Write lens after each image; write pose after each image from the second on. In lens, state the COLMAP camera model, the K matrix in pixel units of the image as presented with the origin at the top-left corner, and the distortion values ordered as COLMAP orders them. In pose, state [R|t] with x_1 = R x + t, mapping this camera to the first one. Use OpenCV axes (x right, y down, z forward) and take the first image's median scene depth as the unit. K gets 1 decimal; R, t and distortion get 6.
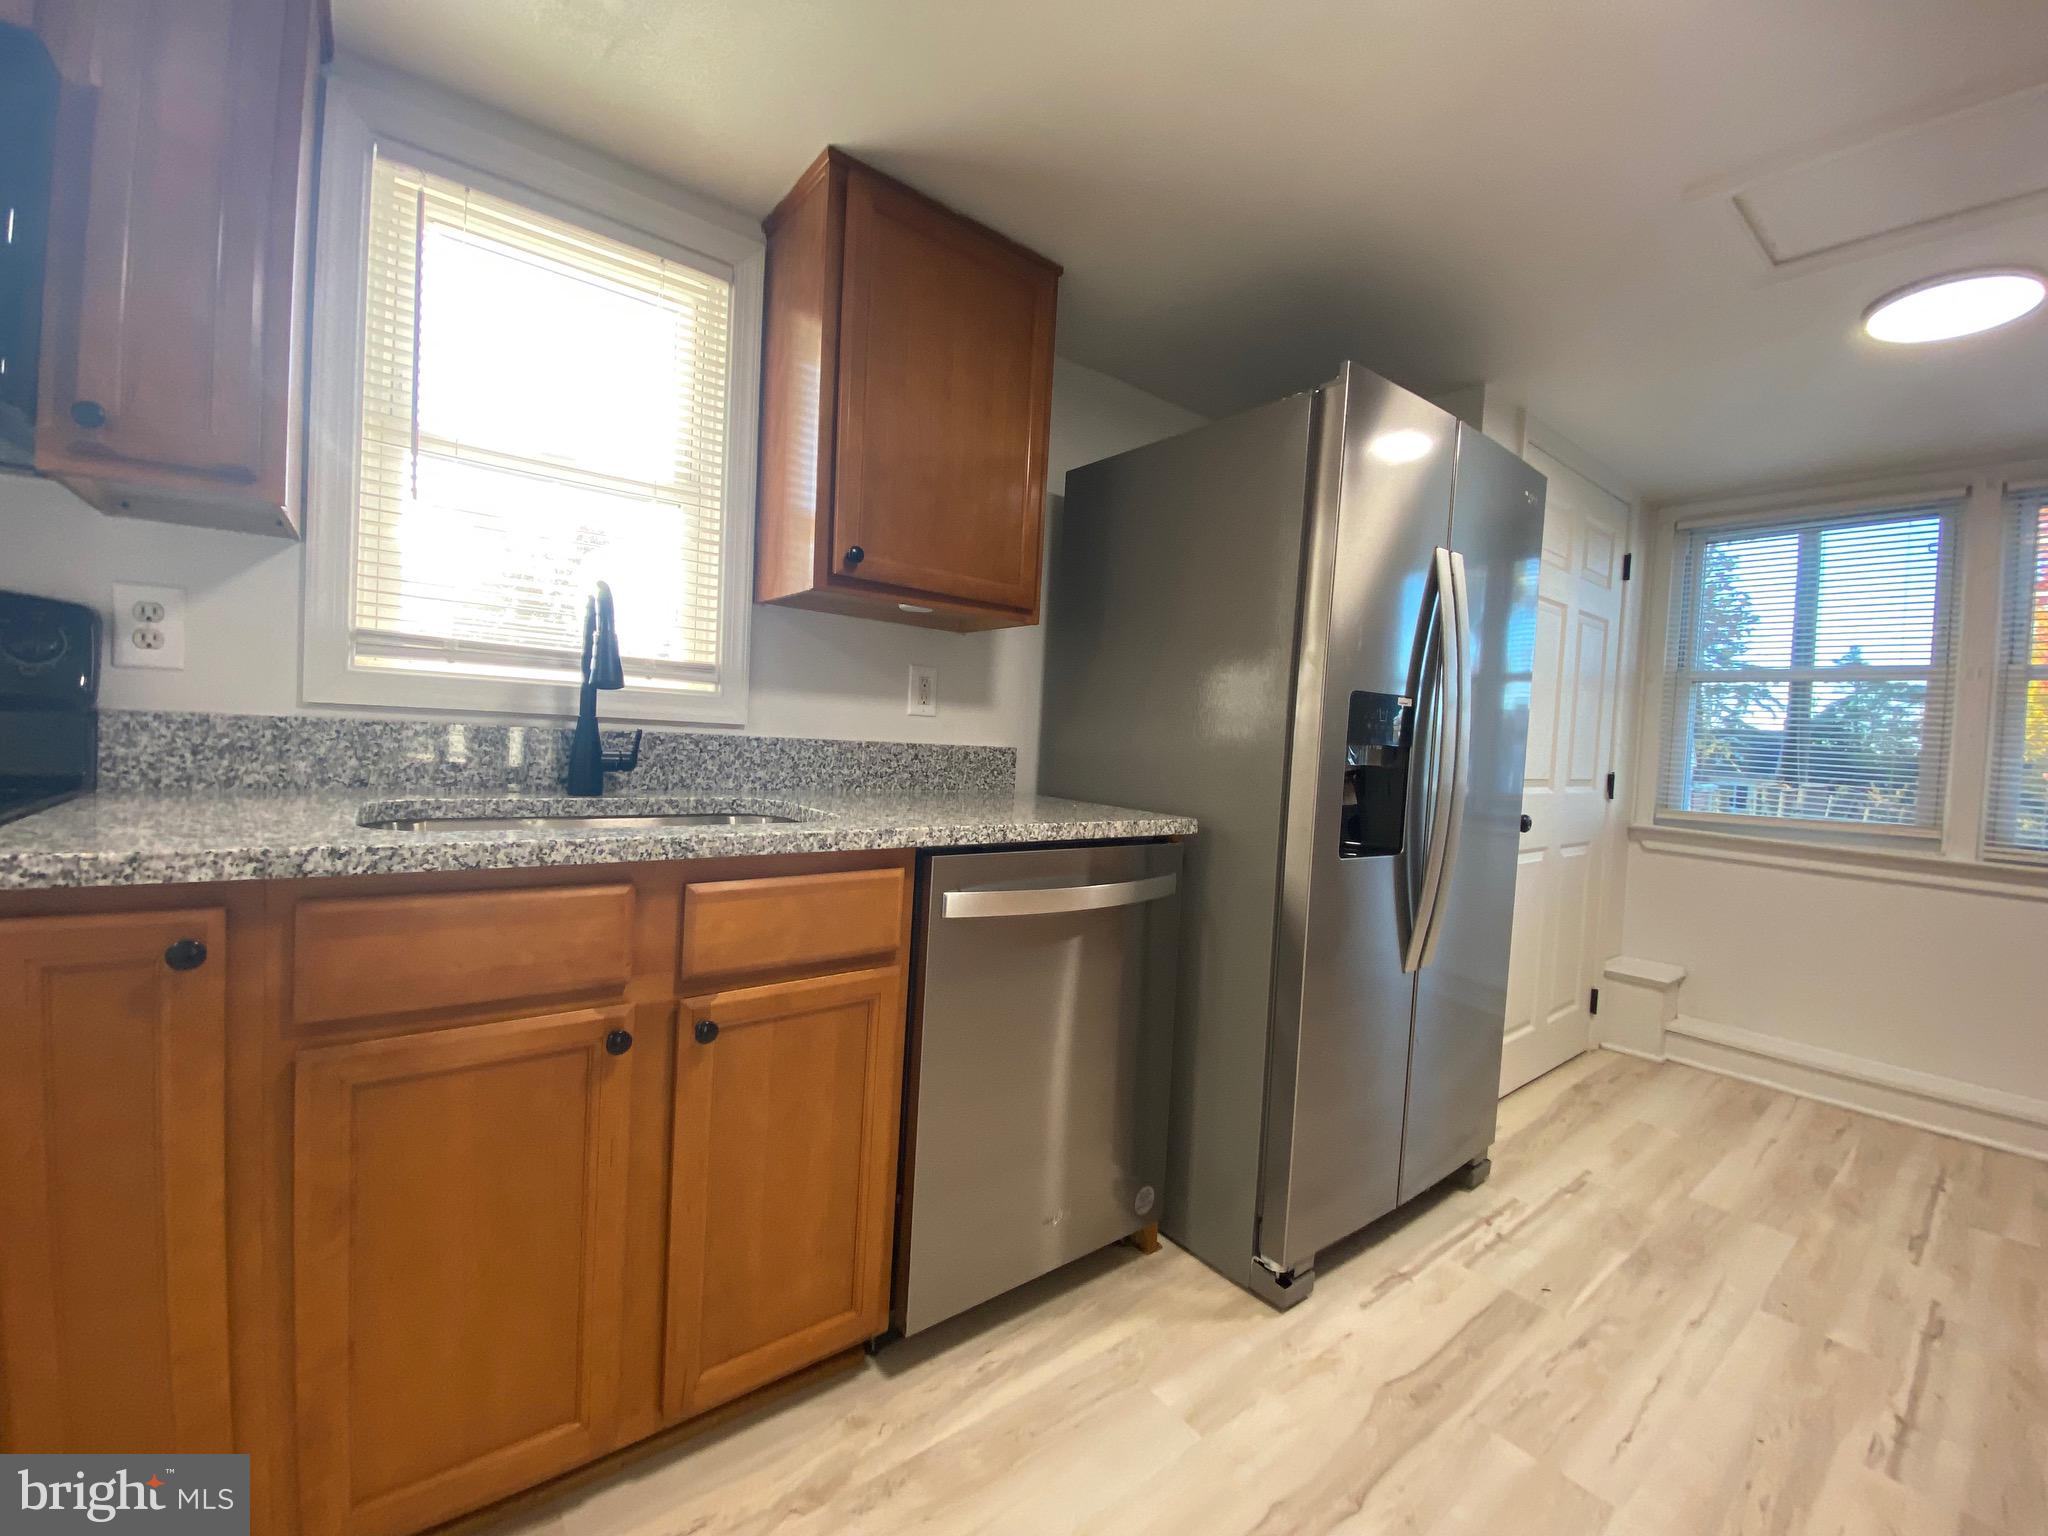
lens RADIAL K [[829.1, 0, 1021.6], [0, 829.1, 756.1], [0, 0, 1]] dist [0.016831, -0.017592]
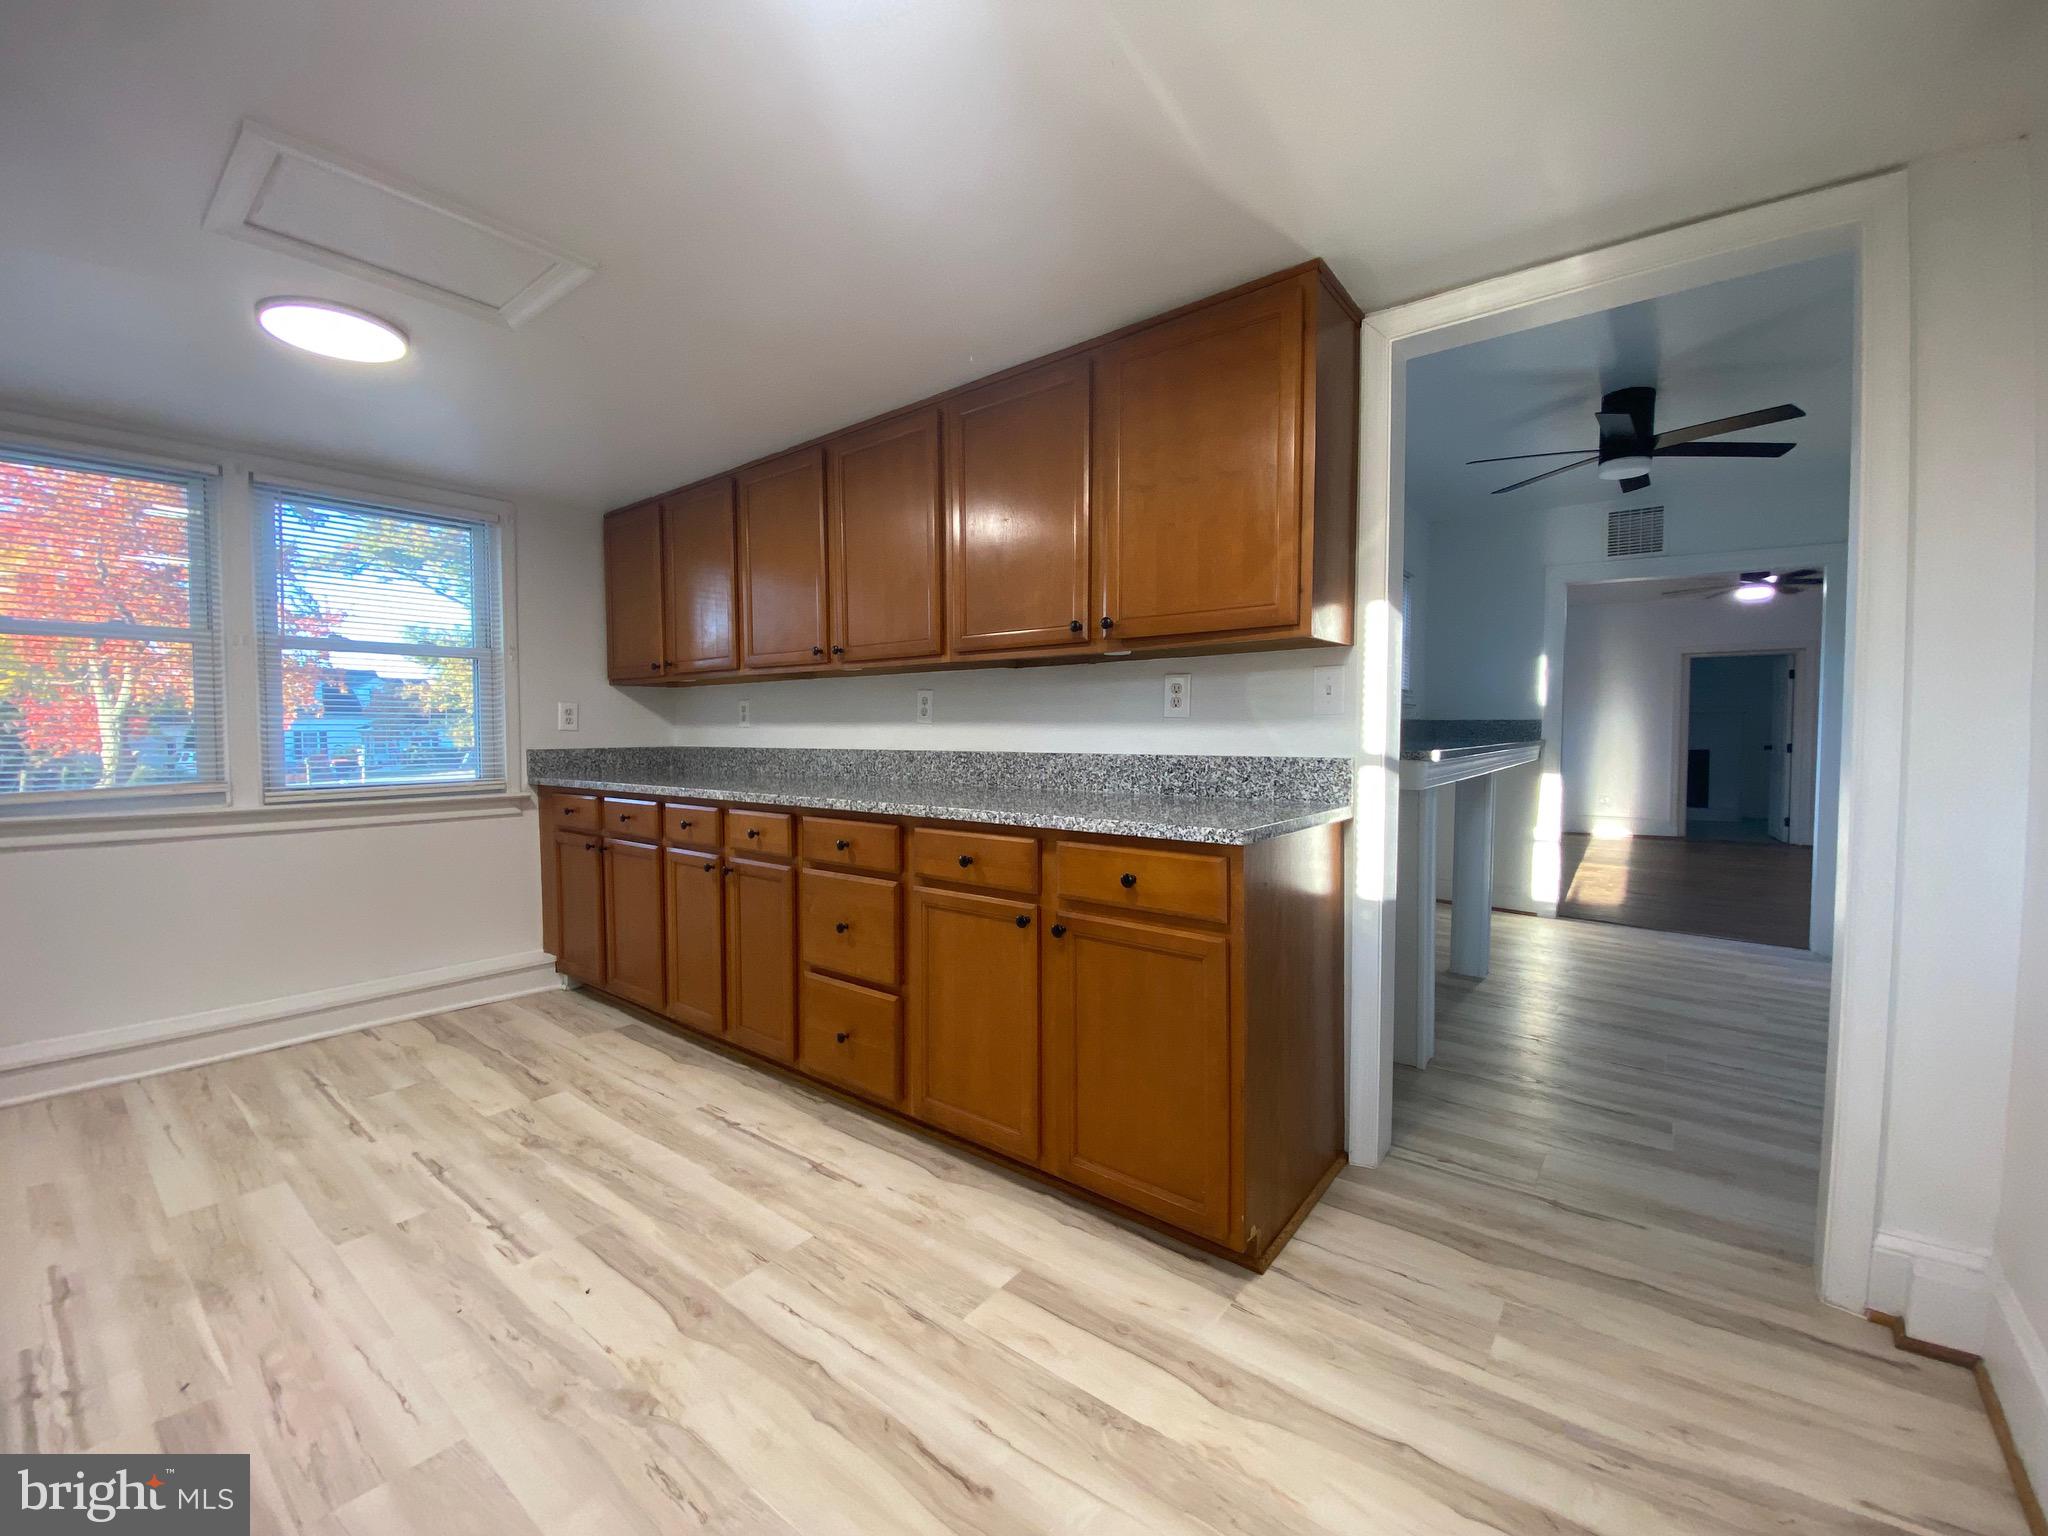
lens RADIAL K [[829.1, 0, 1021.6], [0, 829.1, 756.1], [0, 0, 1]] dist [0.016831, -0.017592]
pose [[-0.239298, -0.080640, 0.967592, -0.310011], [0.016039, 0.996081, 0.086981, -0.038773], [-0.970814, 0.036334, -0.237067, 0.384669]]
